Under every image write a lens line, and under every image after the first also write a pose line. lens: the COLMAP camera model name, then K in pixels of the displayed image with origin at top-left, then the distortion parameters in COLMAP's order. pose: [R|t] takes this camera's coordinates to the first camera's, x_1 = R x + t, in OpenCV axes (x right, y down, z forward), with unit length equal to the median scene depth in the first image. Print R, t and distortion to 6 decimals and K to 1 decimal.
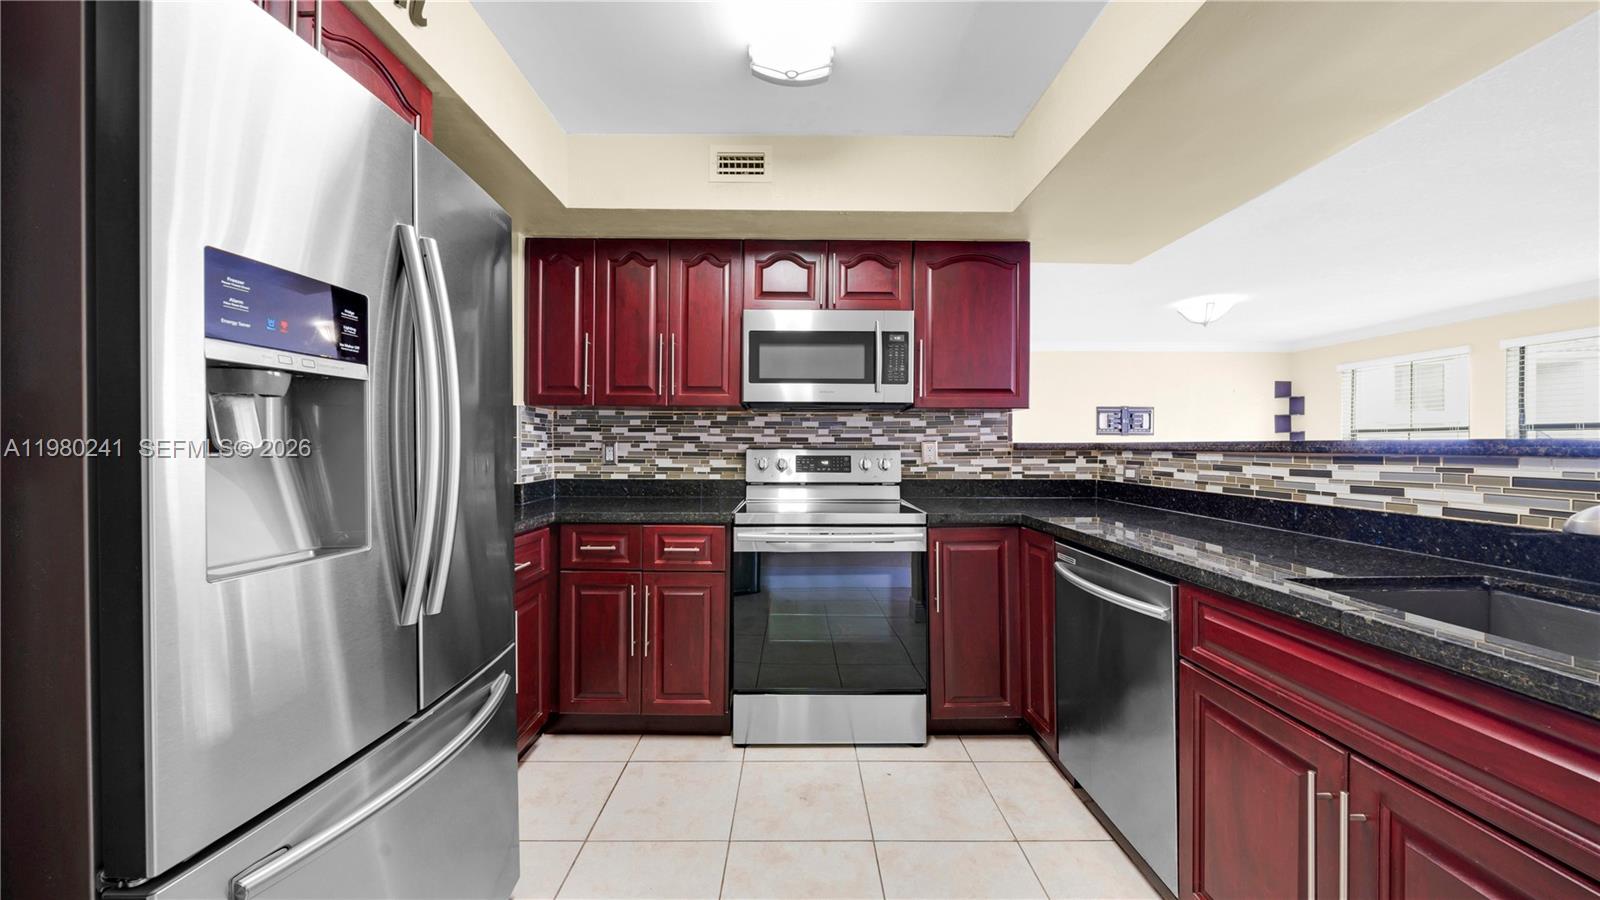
lens RADIAL K [[555.5, 0, 800.0], [0, 555.5, 450.0], [0, 0, 1]] dist [-0.000383, -0.000026]
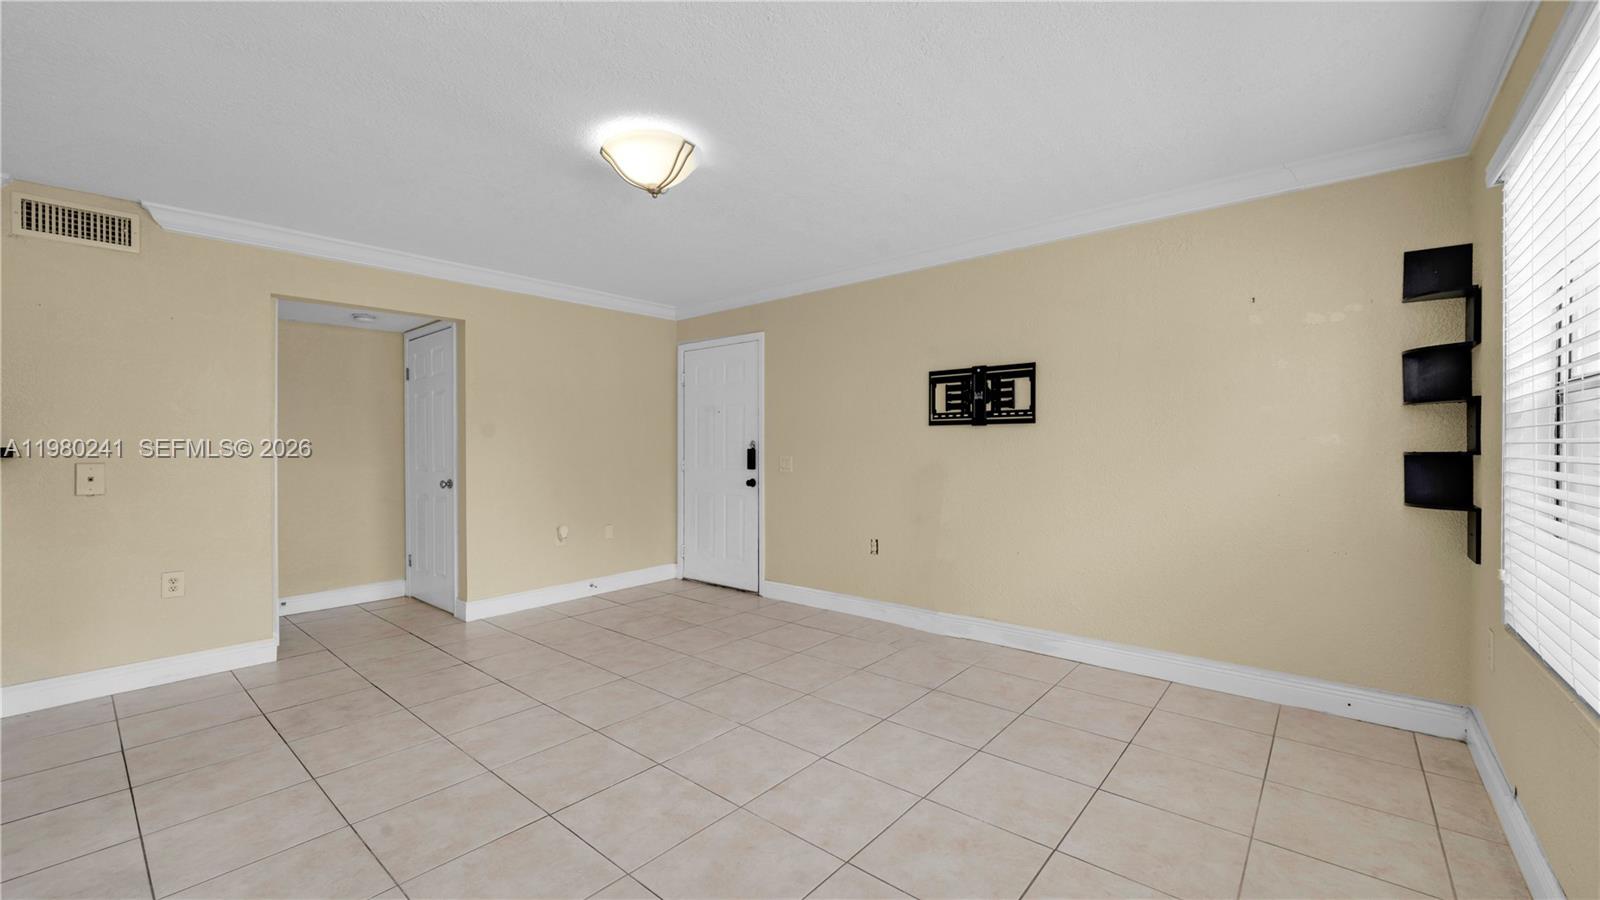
lens RADIAL K [[631.6, 0, 800.0], [0, 631.6, 450.0], [0, 0, 1]] dist [-0.000412, 0.000011]
pose [[0.759490, -0.003856, -0.650508, 2.073970], [0.003189, 0.999992, -0.002204, -0.007056], [0.650512, -0.000400, 0.759496, 1.162941]]
